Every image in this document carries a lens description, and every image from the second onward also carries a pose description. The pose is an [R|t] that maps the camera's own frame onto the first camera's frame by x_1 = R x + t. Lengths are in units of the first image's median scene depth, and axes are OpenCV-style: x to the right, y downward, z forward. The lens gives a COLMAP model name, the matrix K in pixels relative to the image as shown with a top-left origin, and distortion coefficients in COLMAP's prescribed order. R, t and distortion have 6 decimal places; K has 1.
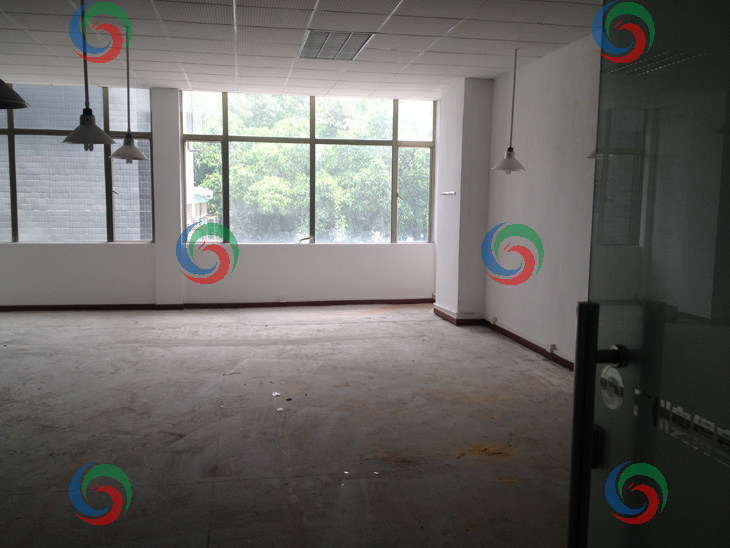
lens RADIAL K [[682.4, 0, 365.0], [0, 682.4, 274.0], [0, 0, 1]] dist [0.104383, -0.208143]
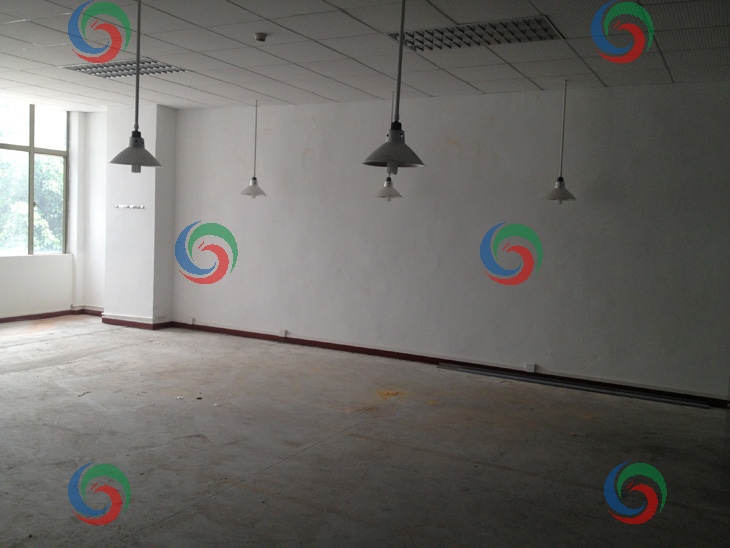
lens RADIAL K [[682.4, 0, 365.0], [0, 682.4, 274.0], [0, 0, 1]] dist [0.104383, -0.208143]
pose [[0.625525, -0.042761, 0.779031, -0.756046], [0.047583, 0.998729, 0.016613, -0.022741], [-0.778751, 0.026677, 0.626765, 0.079655]]
